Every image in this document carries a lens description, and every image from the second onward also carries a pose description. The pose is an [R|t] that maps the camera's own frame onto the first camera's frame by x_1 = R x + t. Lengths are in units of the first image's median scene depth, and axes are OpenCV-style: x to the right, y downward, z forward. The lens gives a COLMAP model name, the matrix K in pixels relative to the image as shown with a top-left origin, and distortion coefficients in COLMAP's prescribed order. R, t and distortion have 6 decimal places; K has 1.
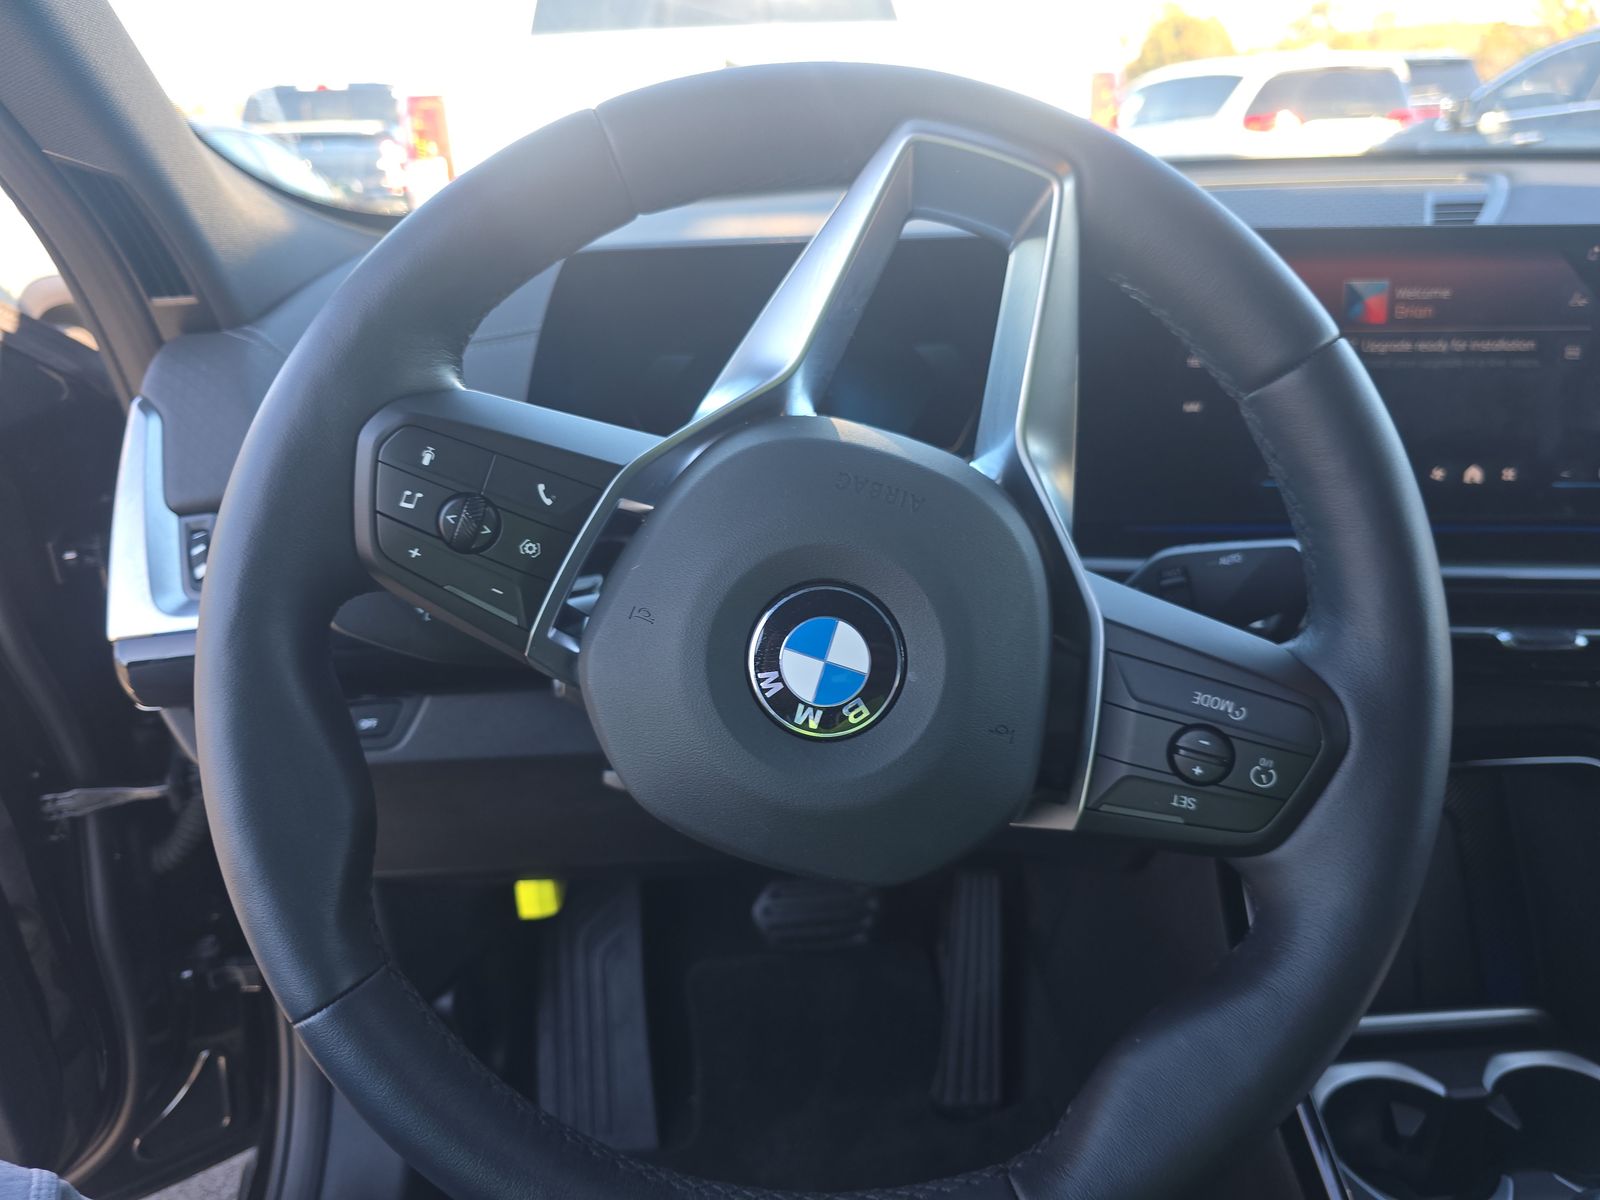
lens RADIAL K [[1079.2, 0, 783.6], [0, 1079.2, 591.6], [0, 0, 1]] dist [0.009826, -0.021800]
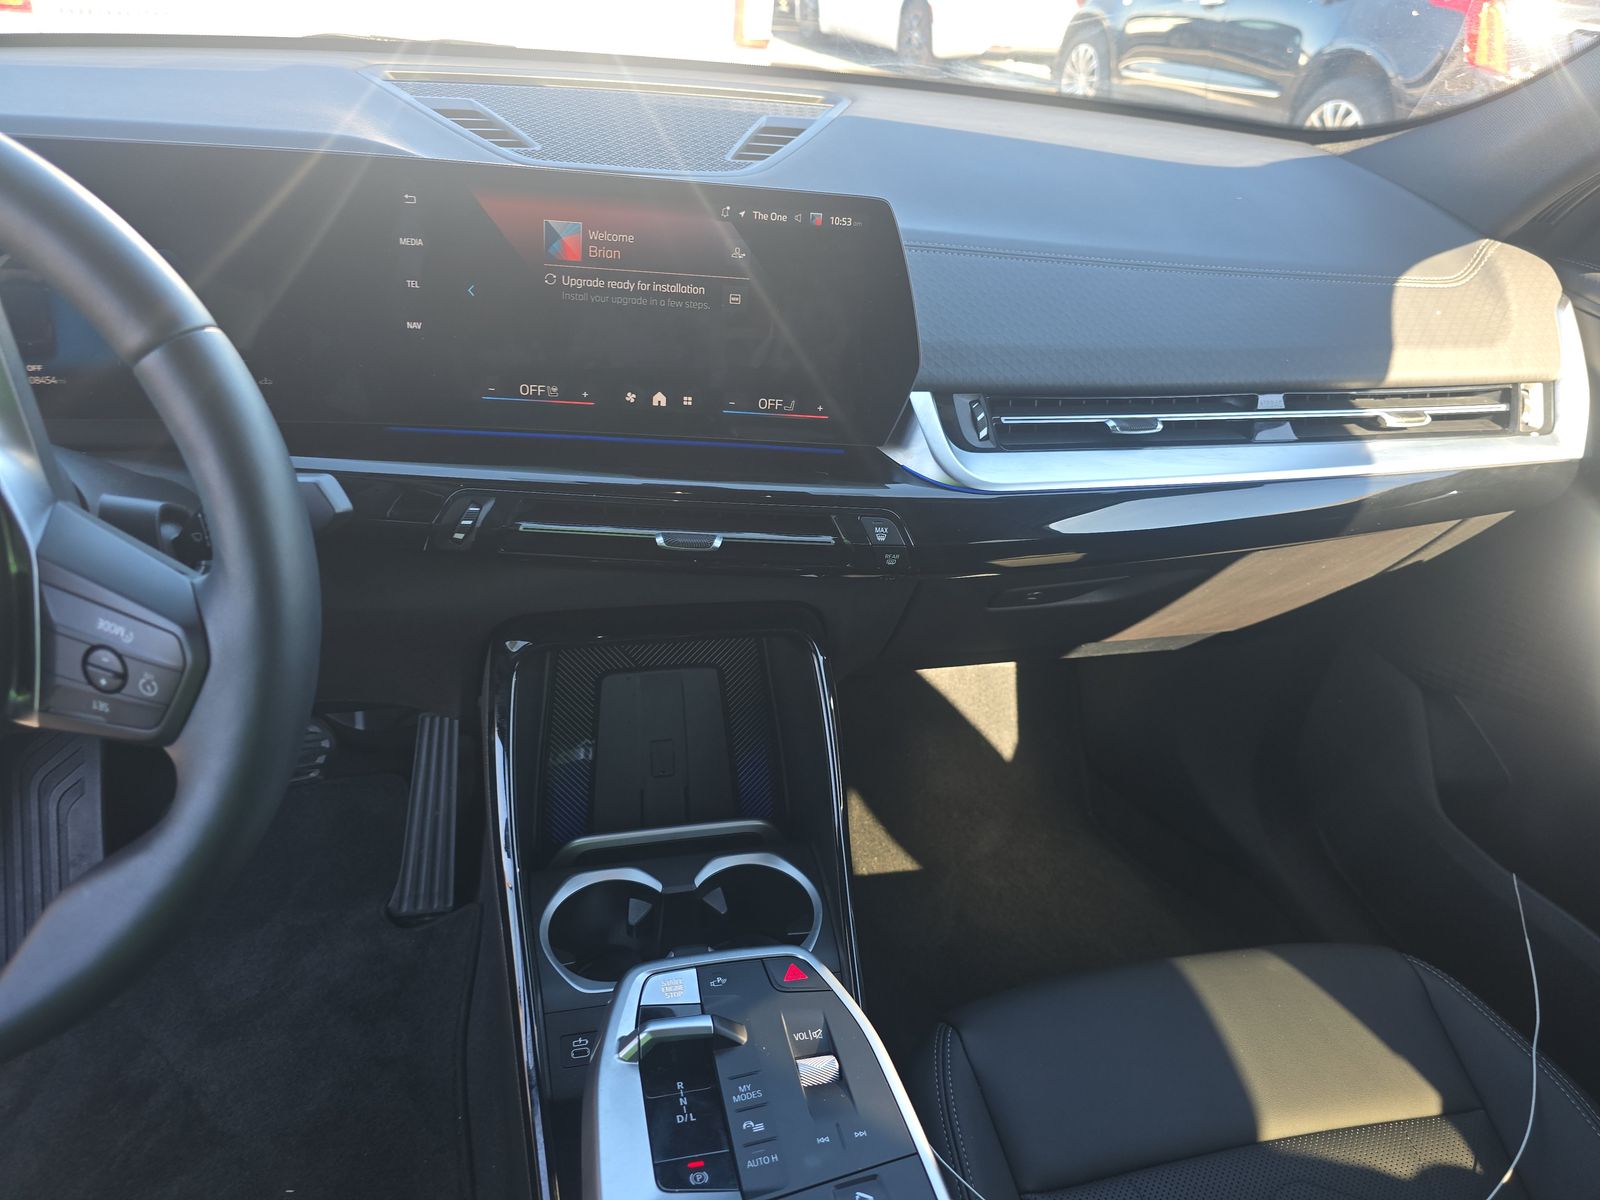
lens RADIAL K [[1079.2, 0, 806.0], [0, 1079.2, 598.2], [0, 0, 1]] dist [0.009826, -0.021800]
pose [[0.972644, 0.000816, 0.232298, 0.527792], [-0.041589, 0.984449, 0.170679, -0.103559], [-0.228546, -0.175671, 0.957552, -0.209233]]
